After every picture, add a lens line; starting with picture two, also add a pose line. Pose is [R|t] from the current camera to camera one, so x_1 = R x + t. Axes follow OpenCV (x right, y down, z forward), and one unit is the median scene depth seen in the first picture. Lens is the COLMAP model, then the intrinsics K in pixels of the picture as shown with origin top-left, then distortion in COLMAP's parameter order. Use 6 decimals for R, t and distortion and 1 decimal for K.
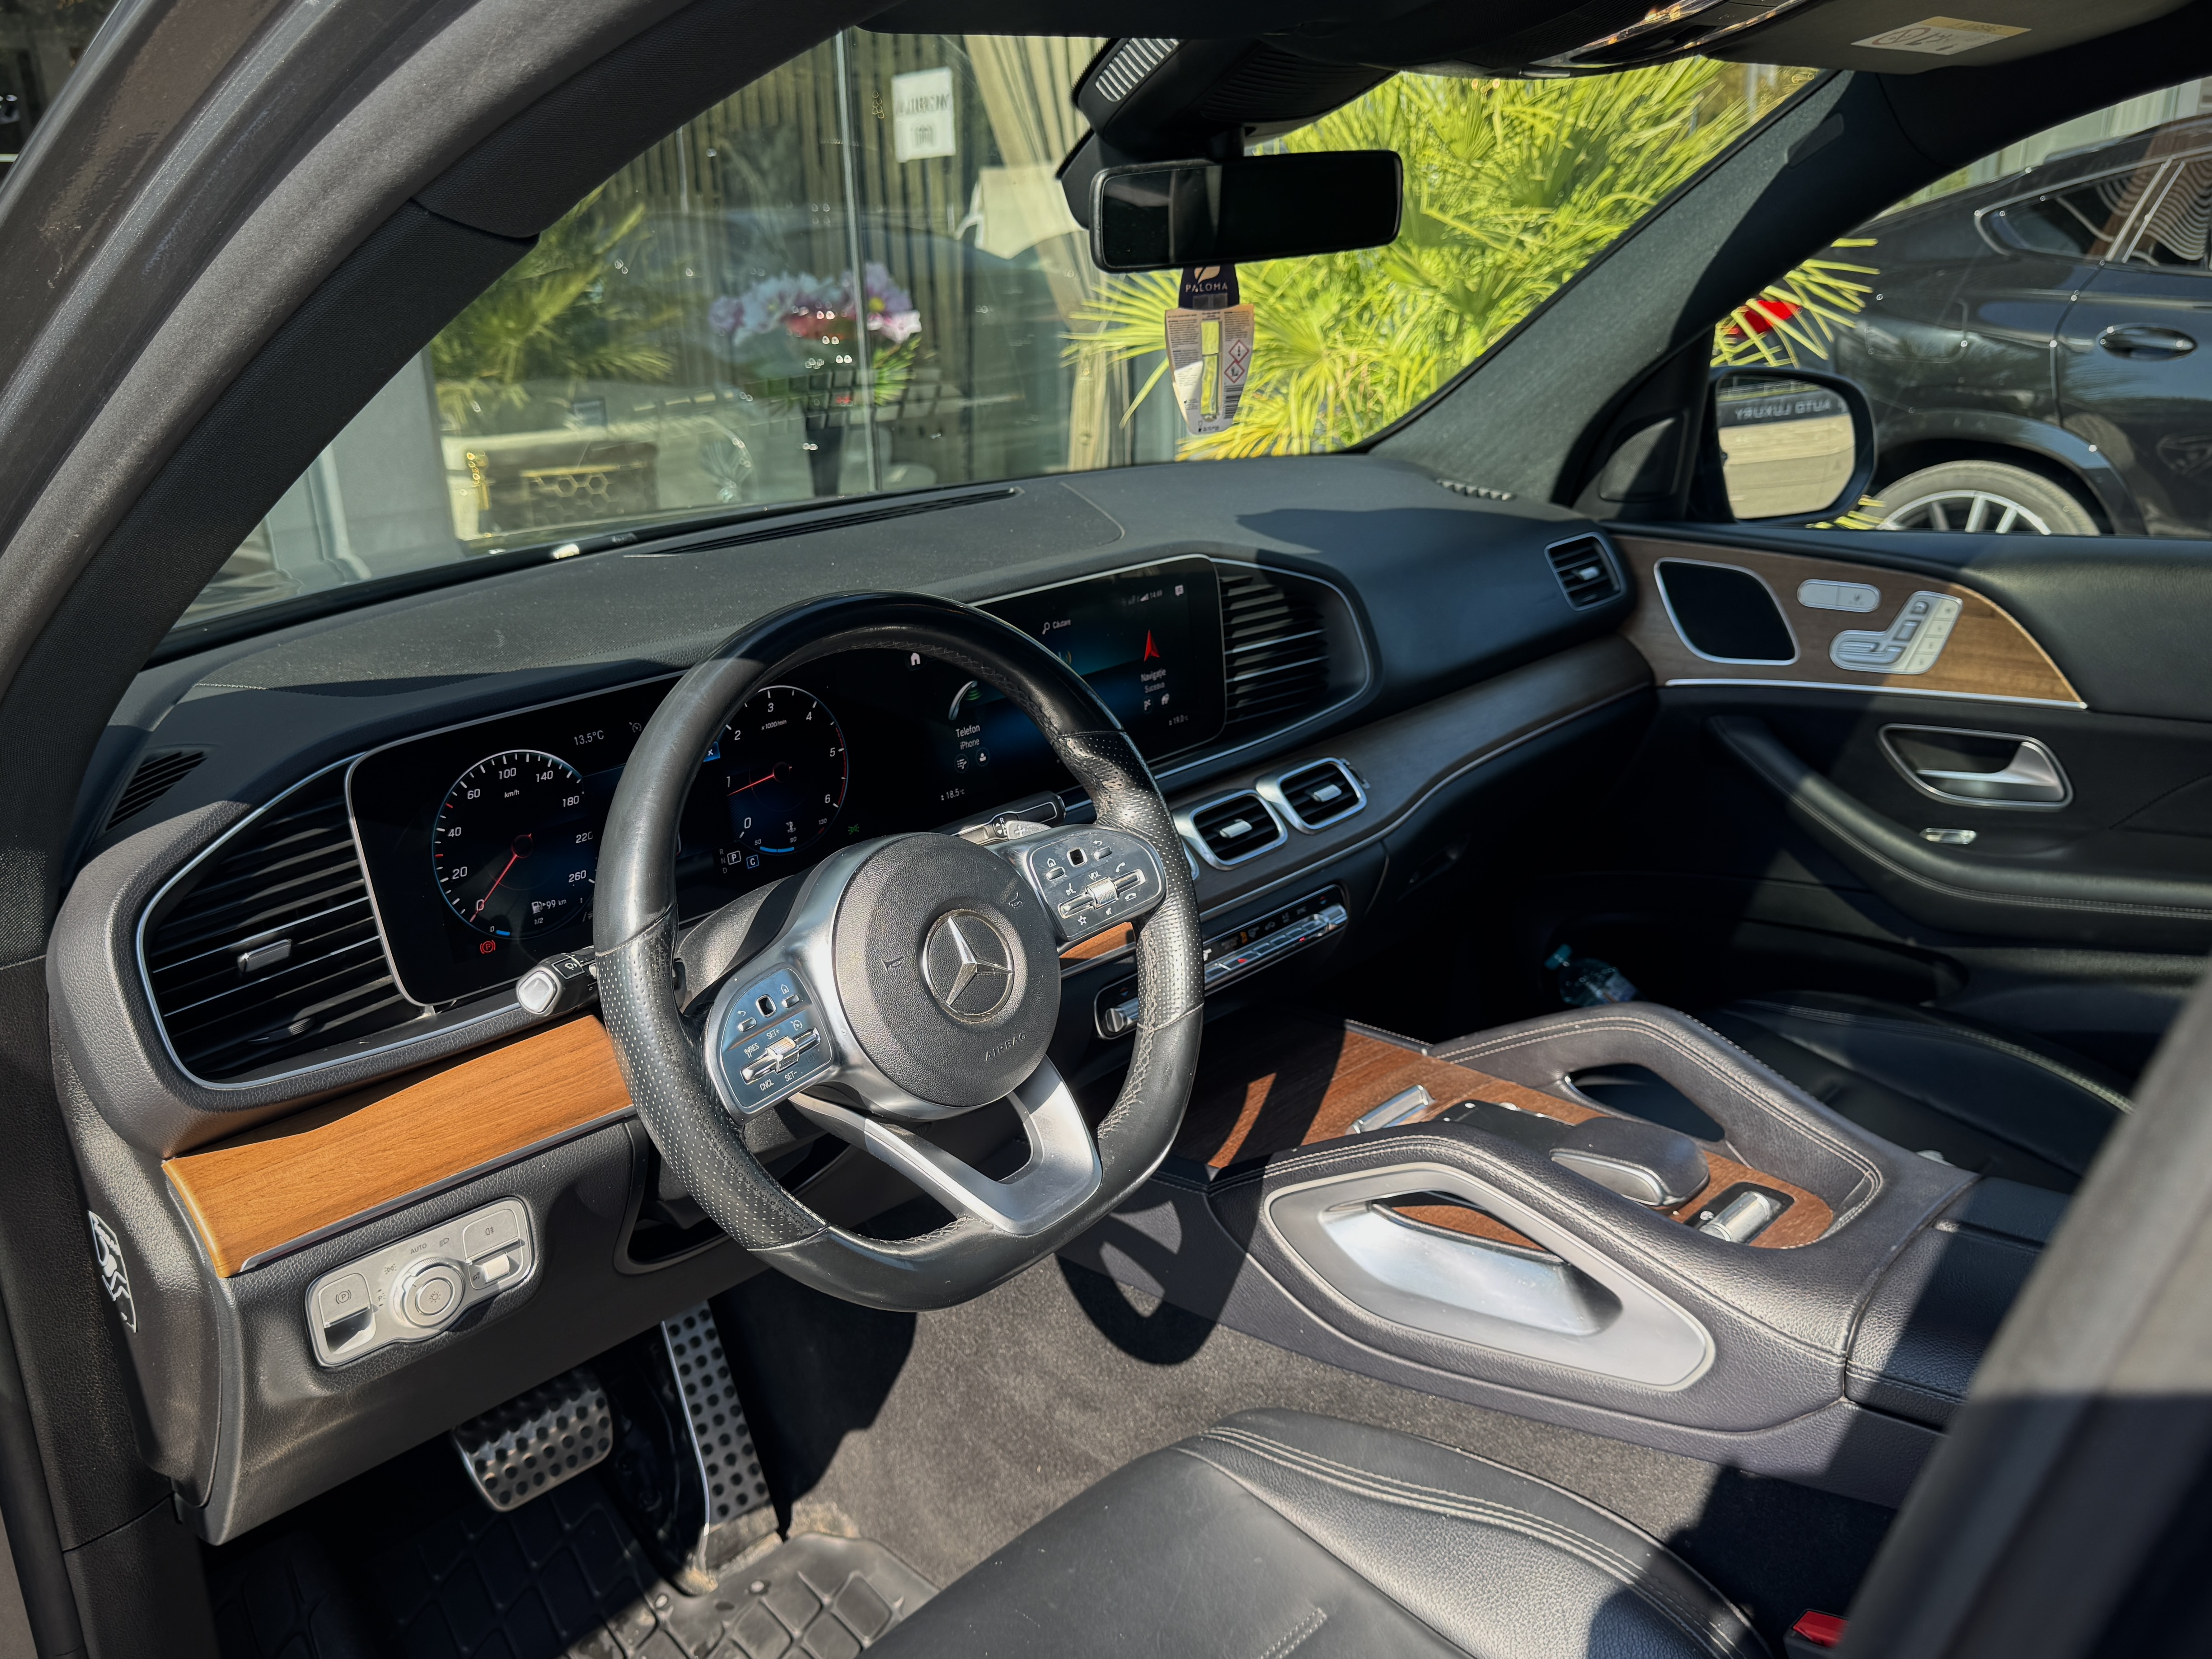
lens RADIAL K [[1800.0, 0, 1019.6], [0, 1800.0, 907.4], [0, 0, 1]] dist [0.194756, -0.439276]
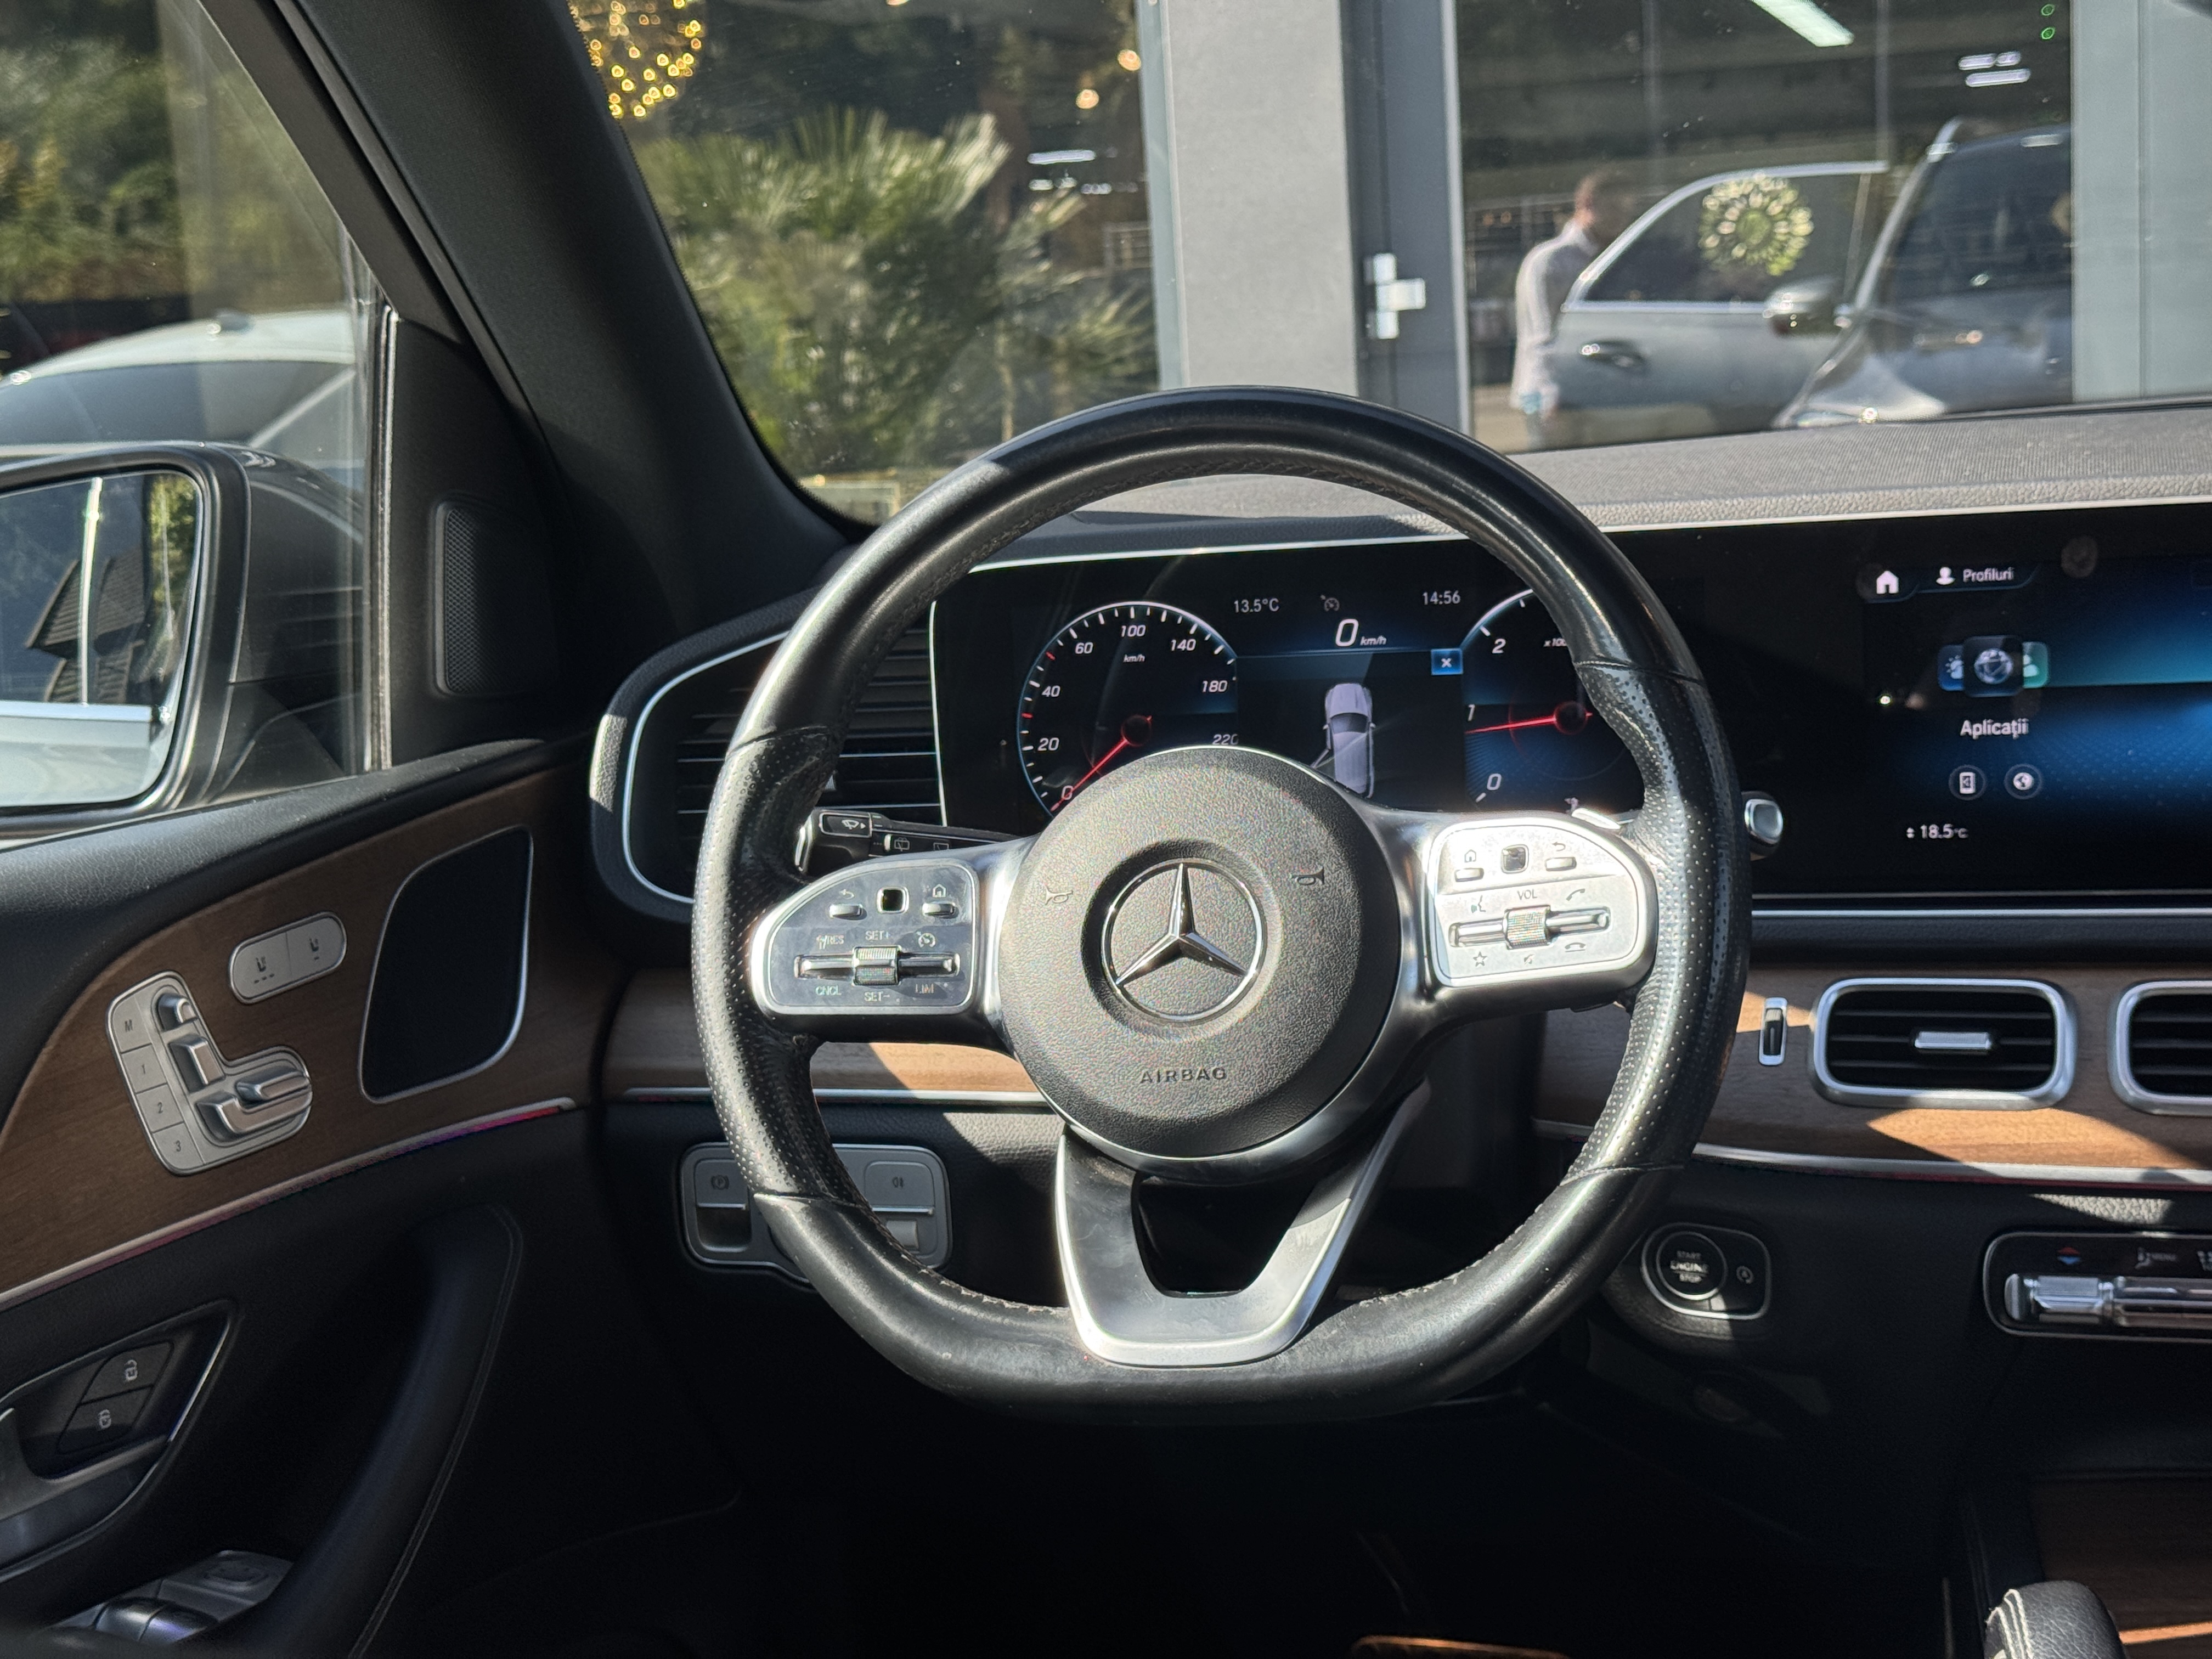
lens RADIAL K [[3186.6, 0, 1091.2], [0, 3186.6, 801.9], [0, 0, 1]] dist [0.158583, -0.249713]
pose [[0.469957, 0.149127, -0.870001, 0.692408], [-0.266327, 0.963647, 0.021314, -0.022889], [0.841552, 0.221688, 0.492589, 0.278565]]
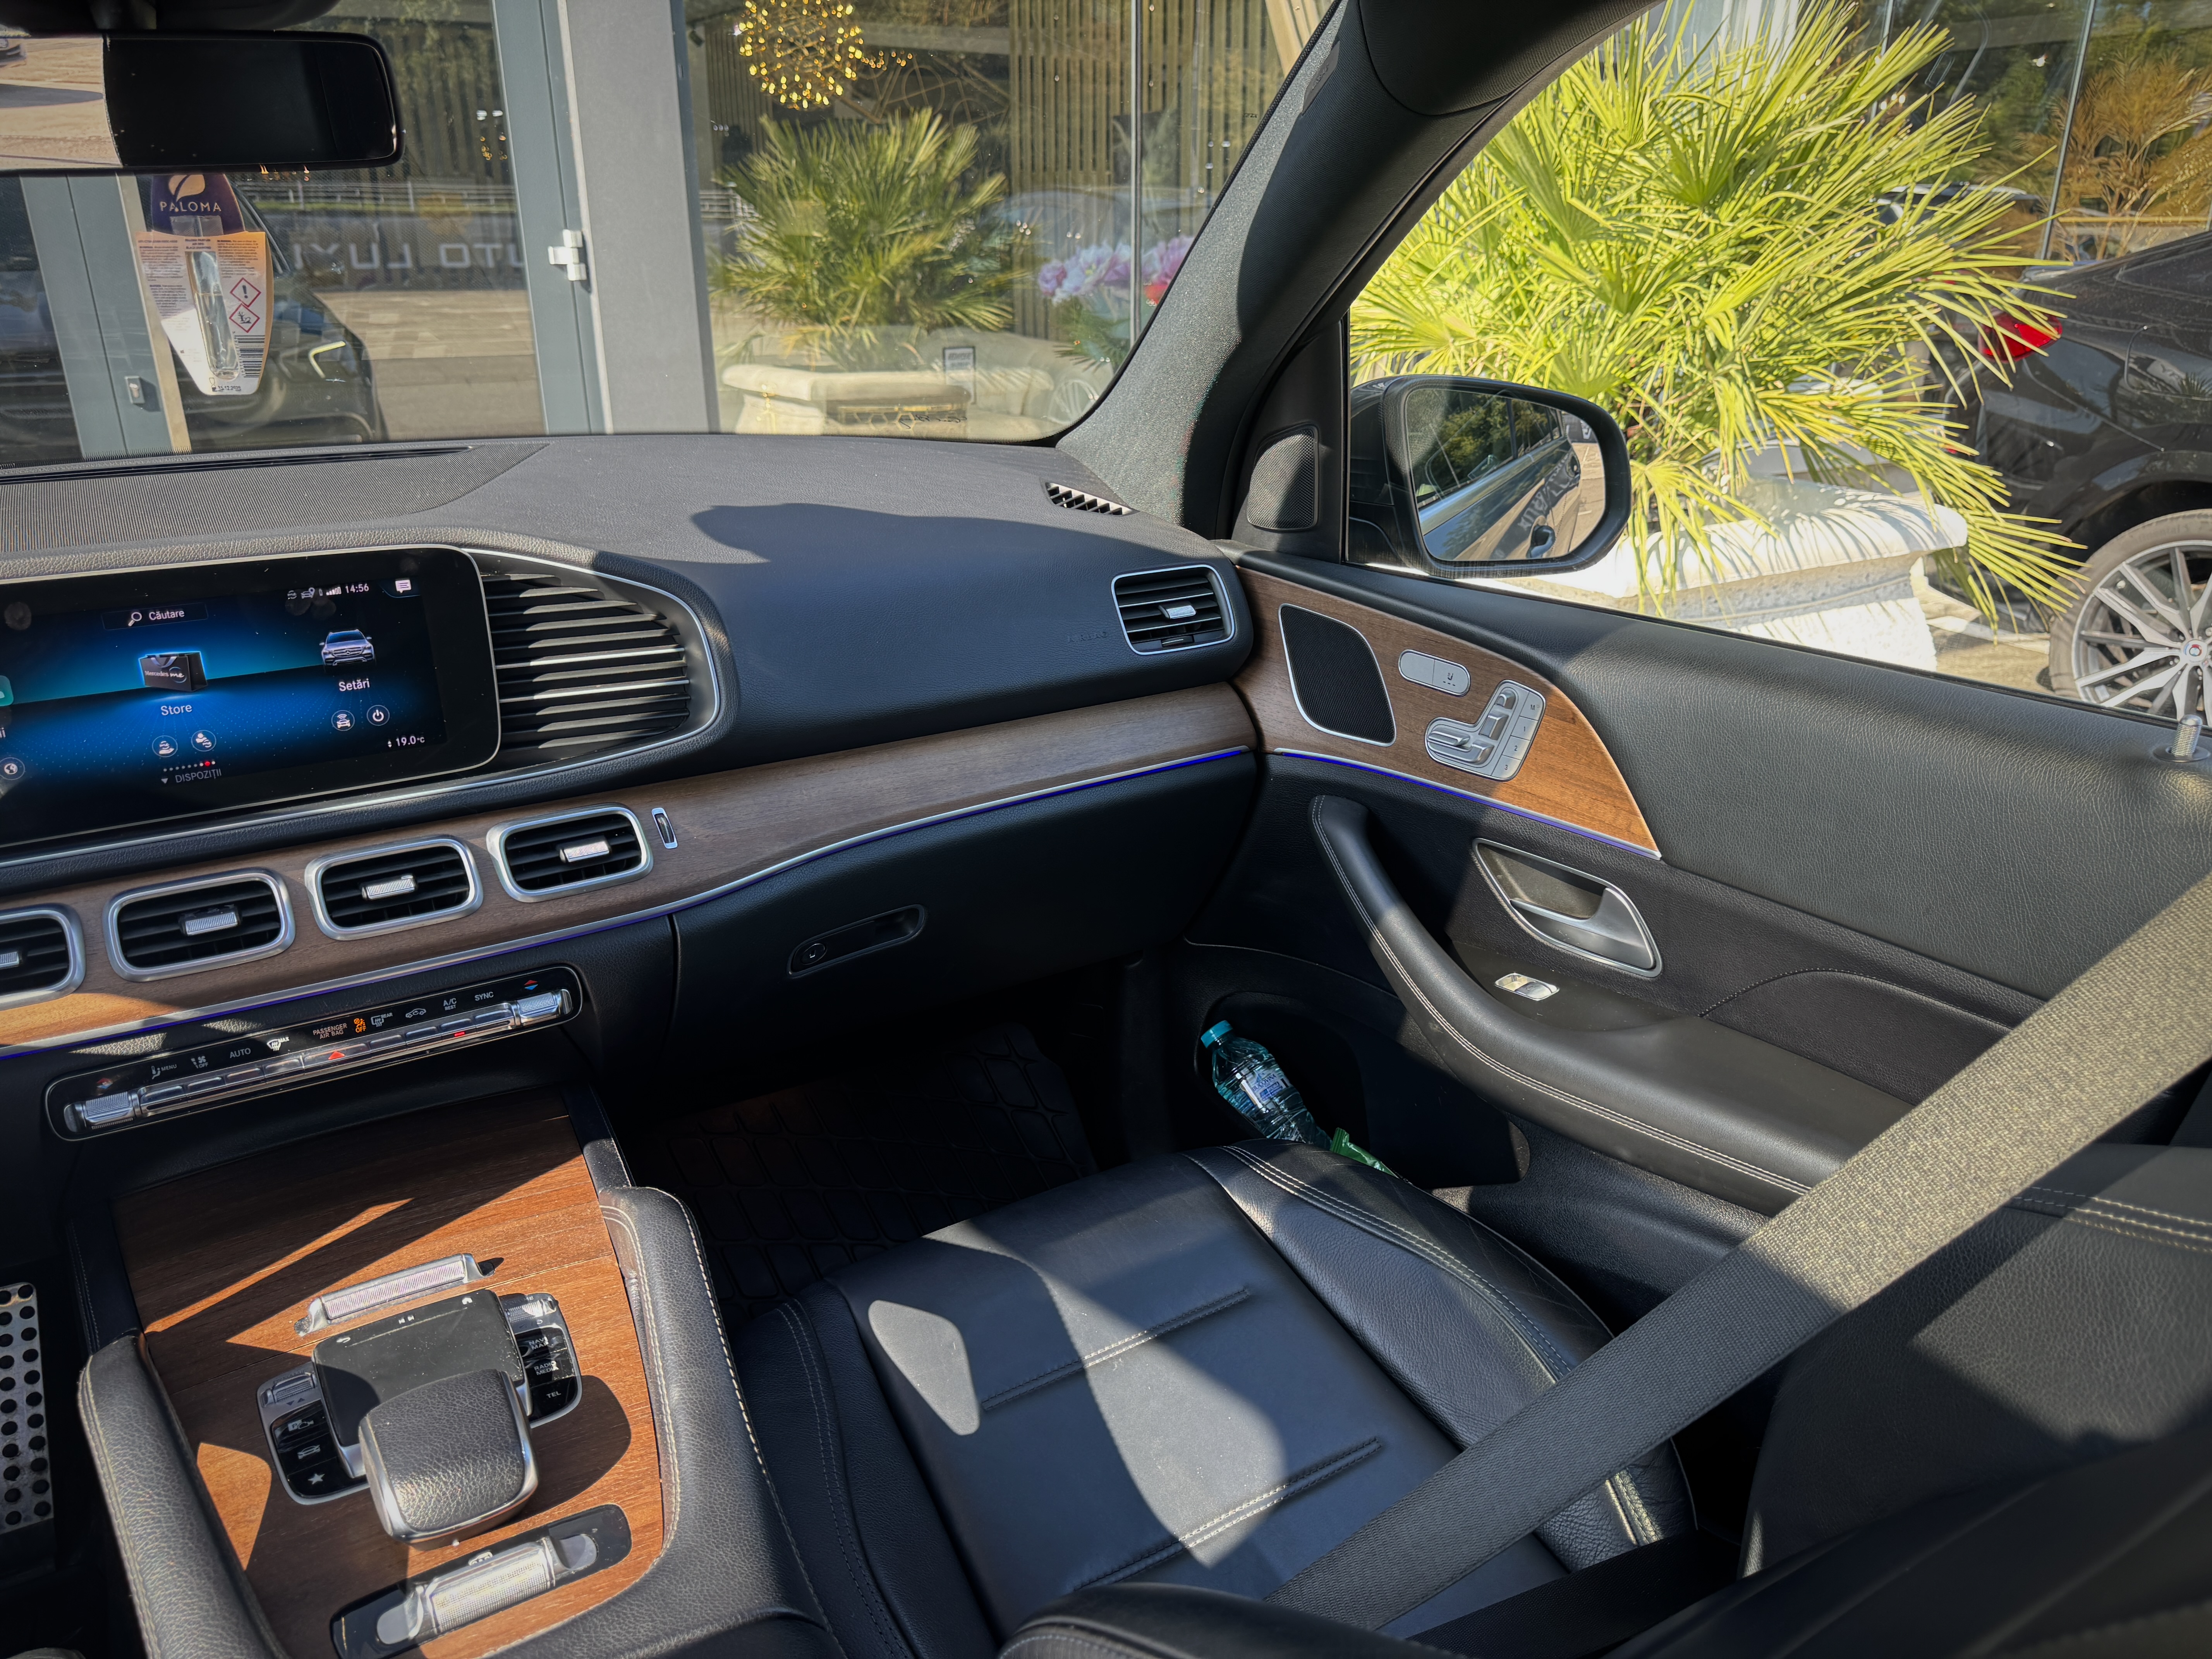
lens RADIAL K [[1572.0, 0, 1112.4], [0, 1572.0, 832.4], [0, 0, 1]] dist [0.073164, -0.109749]
pose [[0.971569, 0.127304, -0.199617, 0.605346], [-0.123800, 0.991854, 0.029991, -0.137047], [0.201809, -0.004426, 0.979415, 0.392329]]
